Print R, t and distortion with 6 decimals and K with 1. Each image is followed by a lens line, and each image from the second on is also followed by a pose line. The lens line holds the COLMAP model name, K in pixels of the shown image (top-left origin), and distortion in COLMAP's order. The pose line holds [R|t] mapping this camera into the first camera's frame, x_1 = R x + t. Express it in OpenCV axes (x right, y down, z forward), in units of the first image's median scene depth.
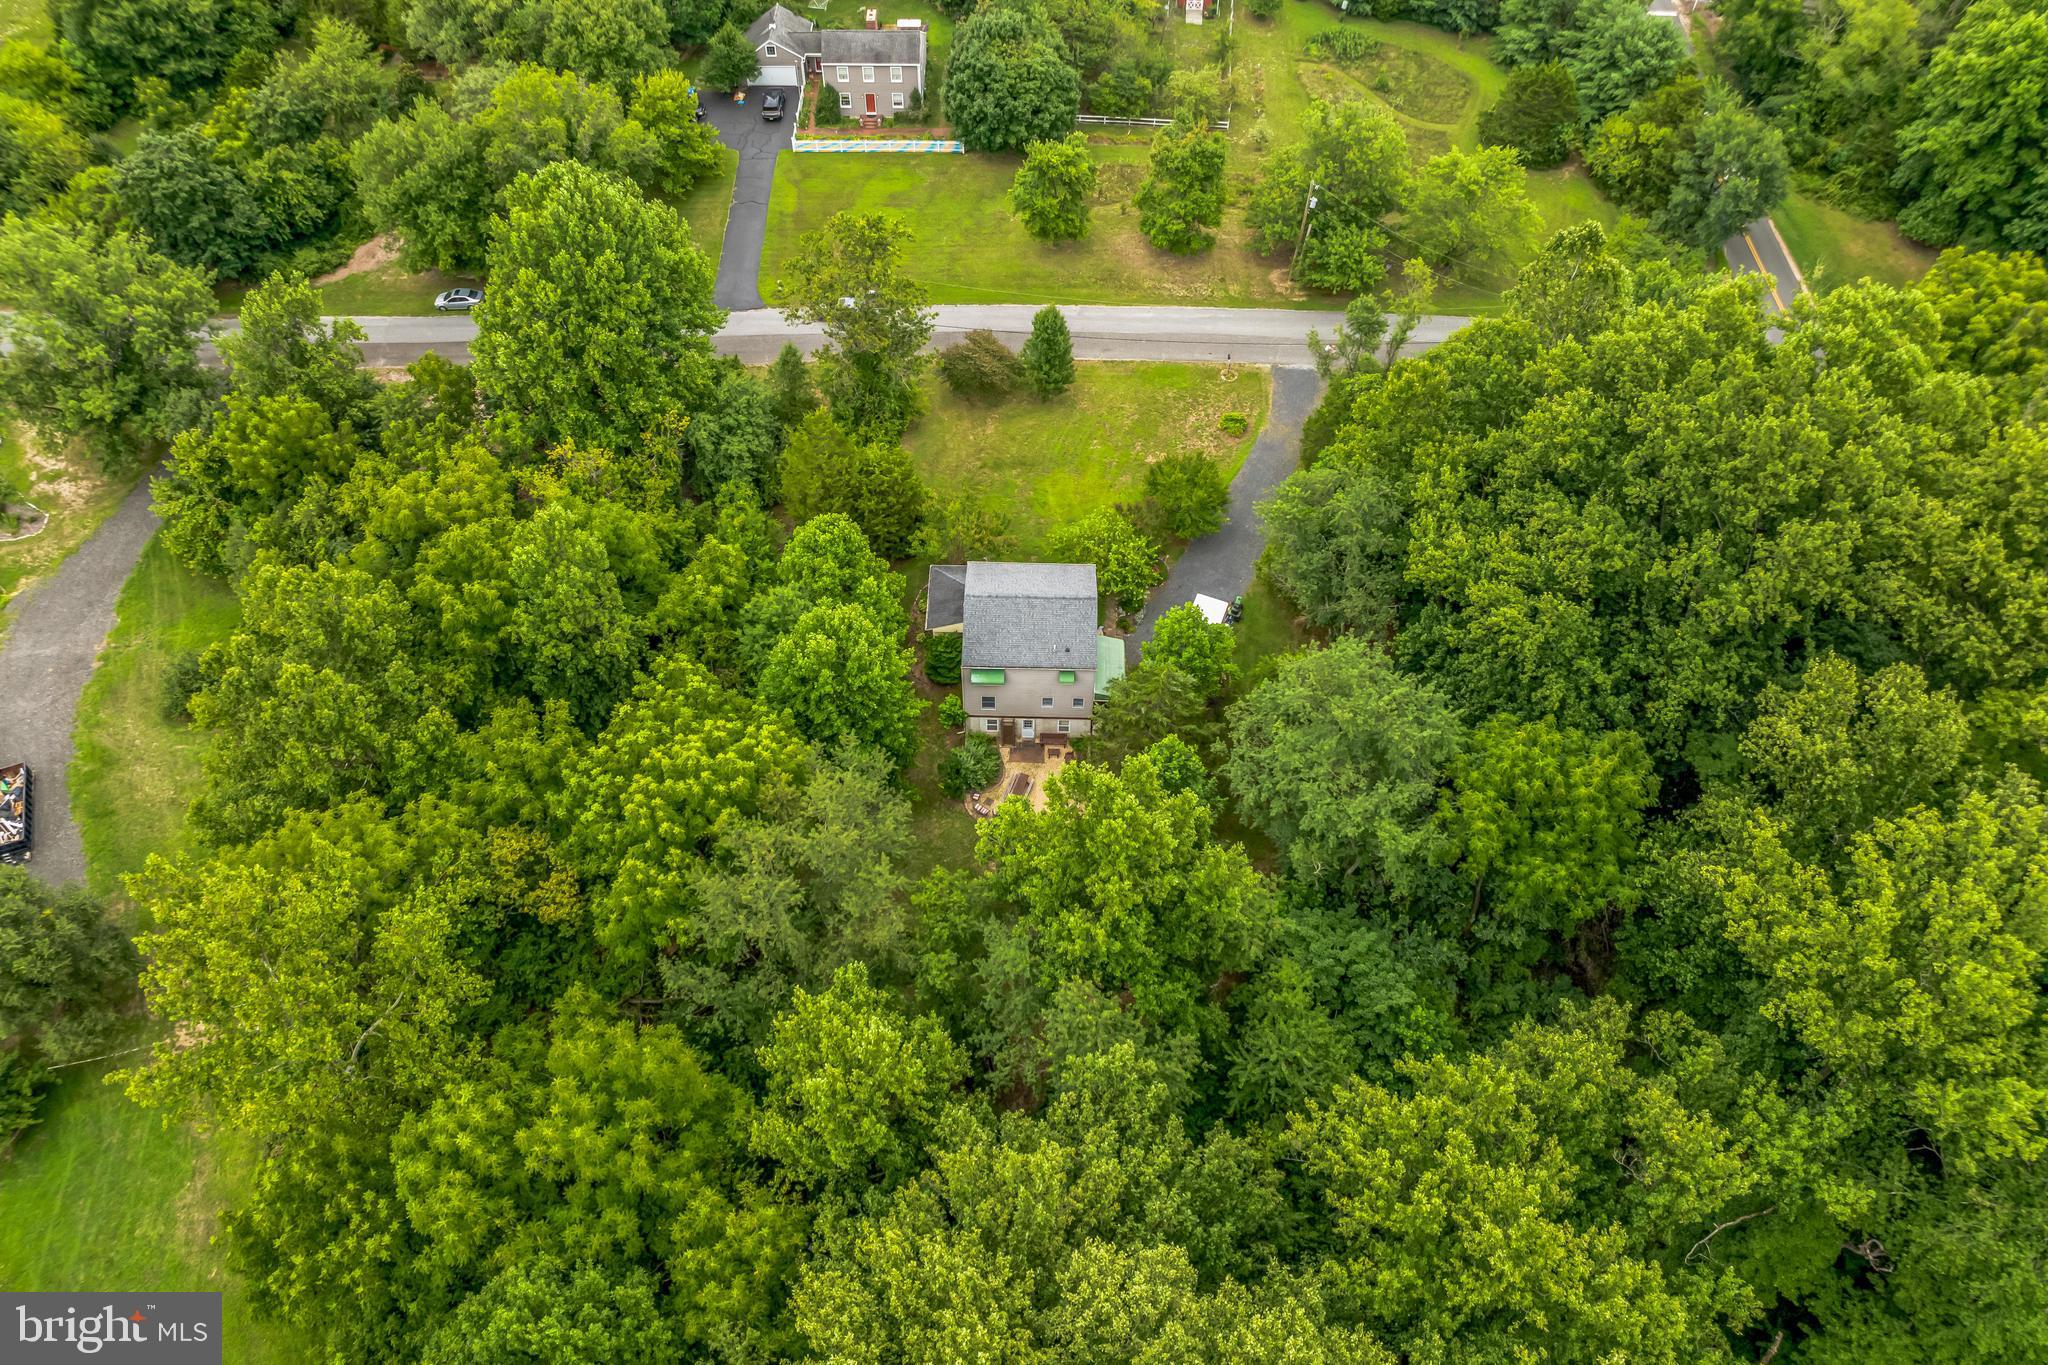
lens RADIAL K [[1447.7, 0, 1028.2], [0, 1447.7, 678.8], [0, 0, 1]] dist [-0.045336, 0.017421]
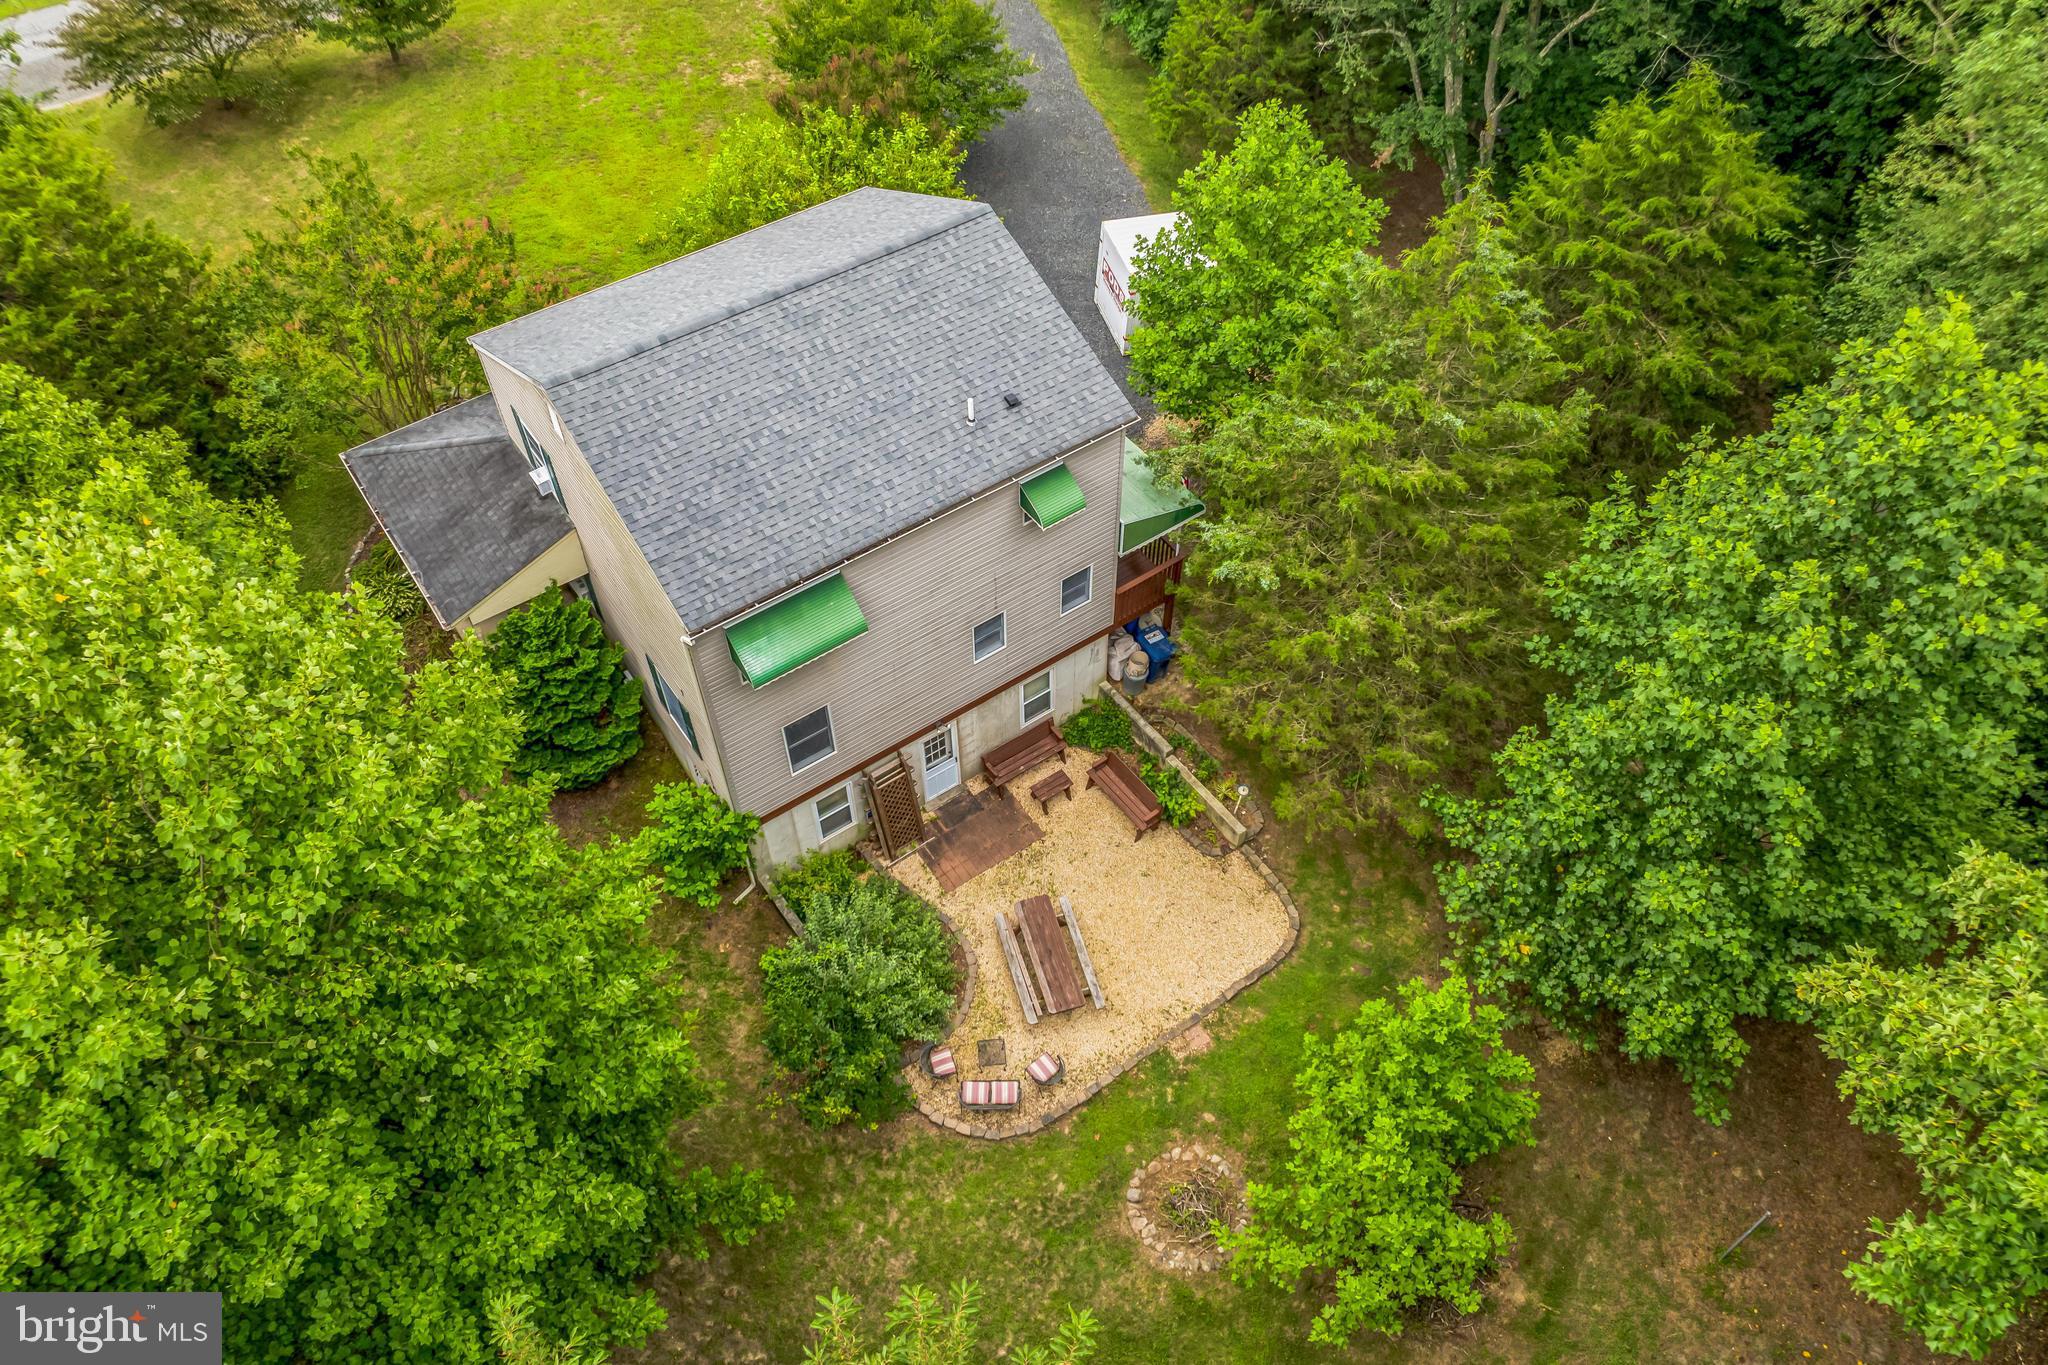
lens RADIAL K [[1447.7, 0, 1028.2], [0, 1447.7, 678.8], [0, 0, 1]] dist [-0.045336, 0.017421]
pose [[0.803297, -0.467394, 0.369129, -0.087212], [0.478945, 0.875353, 0.066099, 0.008144], [-0.354013, 0.123696, 0.927025, 0.718908]]
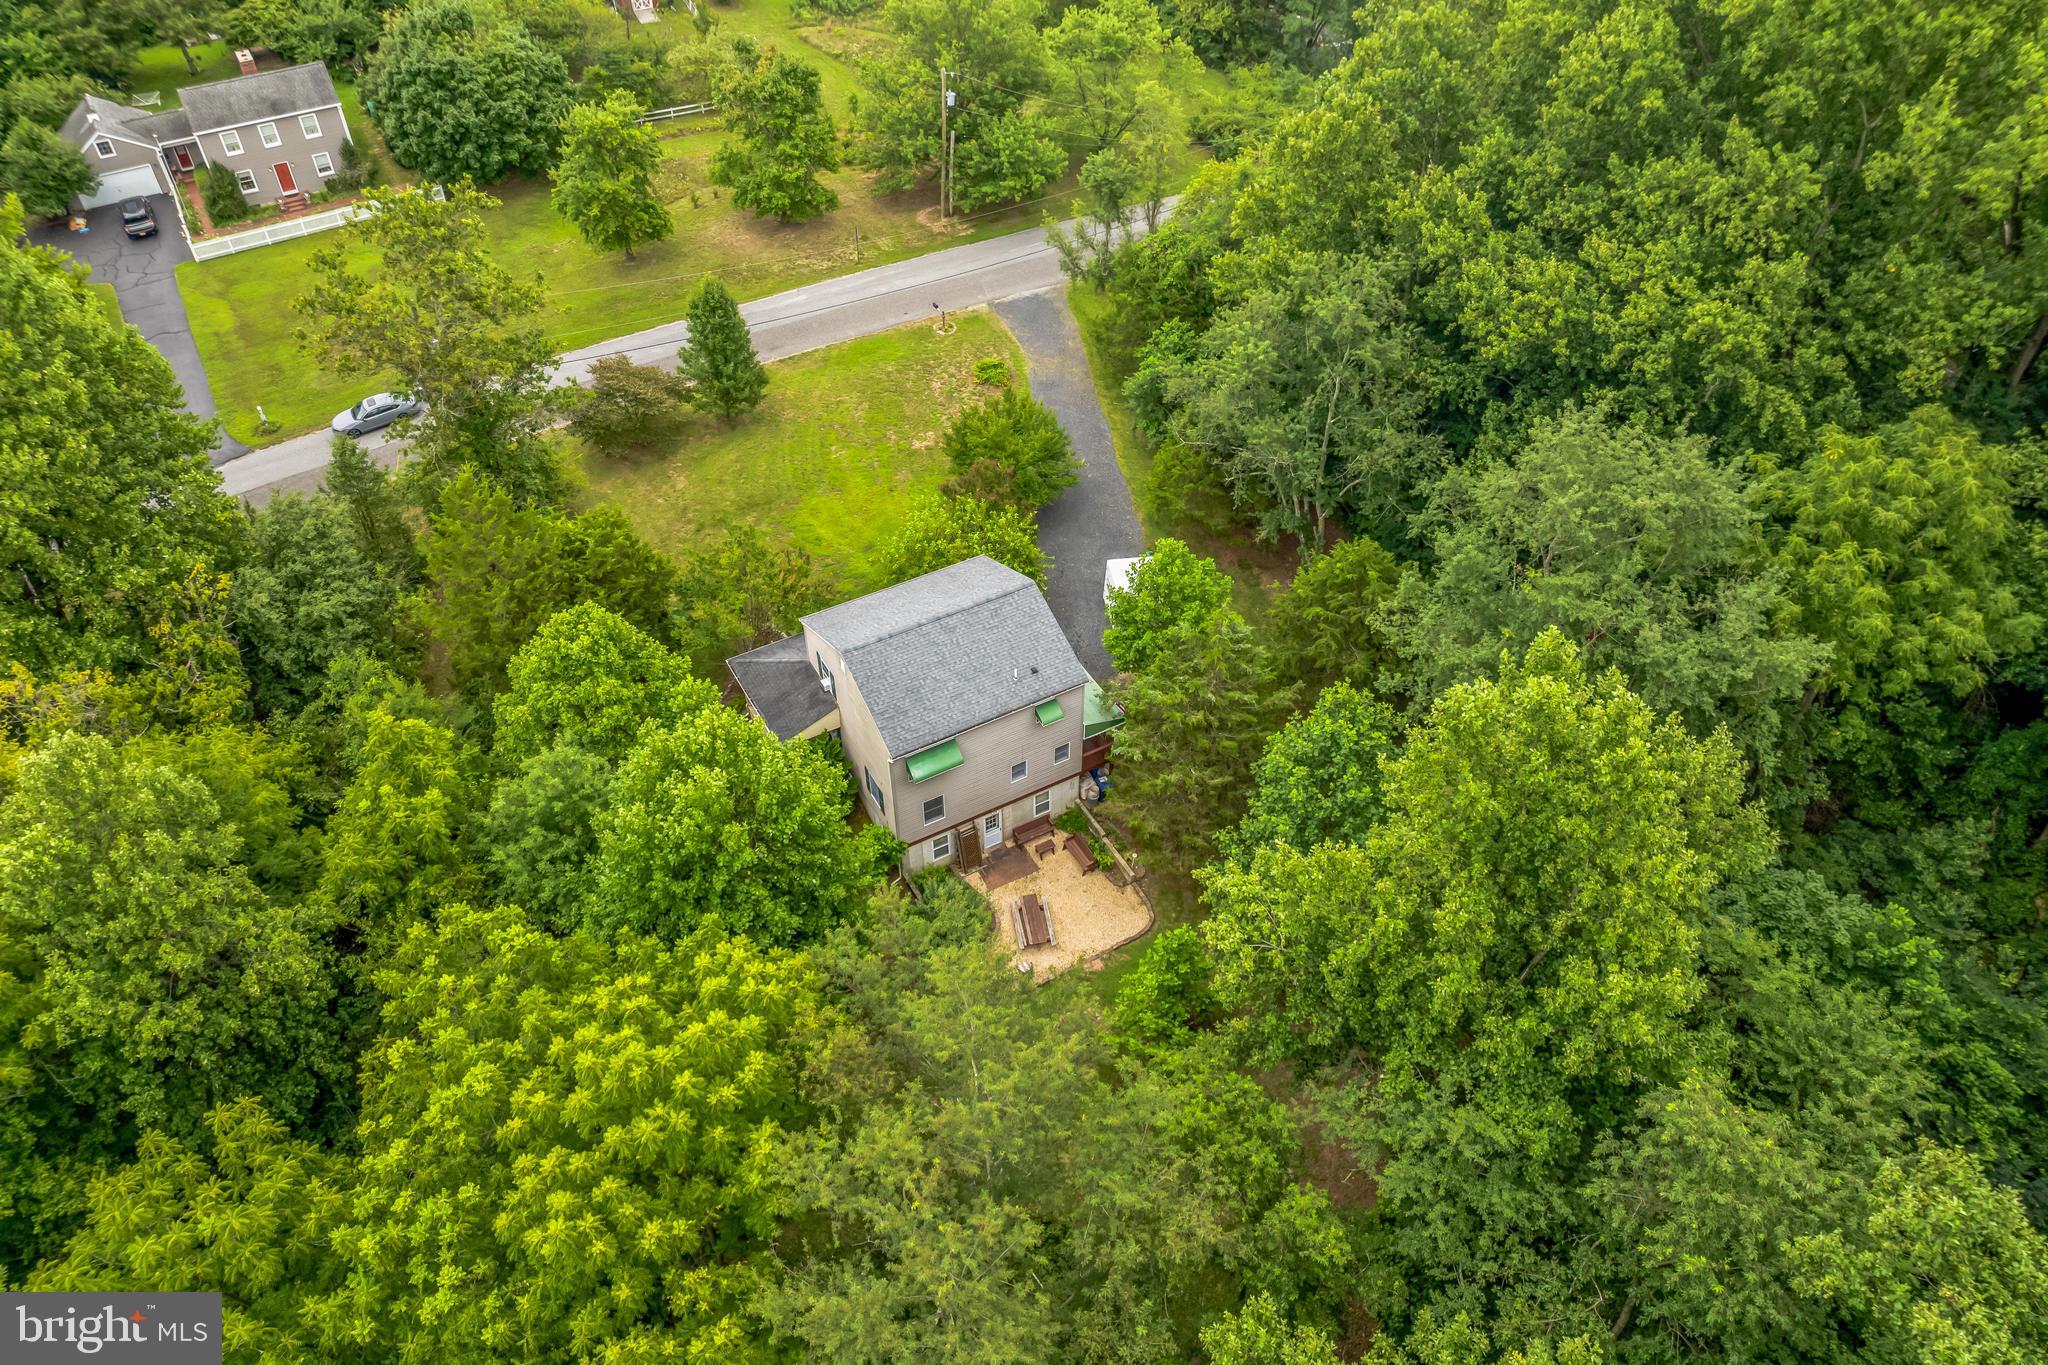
lens RADIAL K [[1447.7, 0, 1028.2], [0, 1447.7, 678.8], [0, 0, 1]] dist [-0.045336, 0.017421]
pose [[0.864457, -0.360021, 0.350854, -0.182509], [0.403317, 0.913311, -0.056545, 0.016242], [-0.300082, 0.190386, 0.934721, 0.402228]]
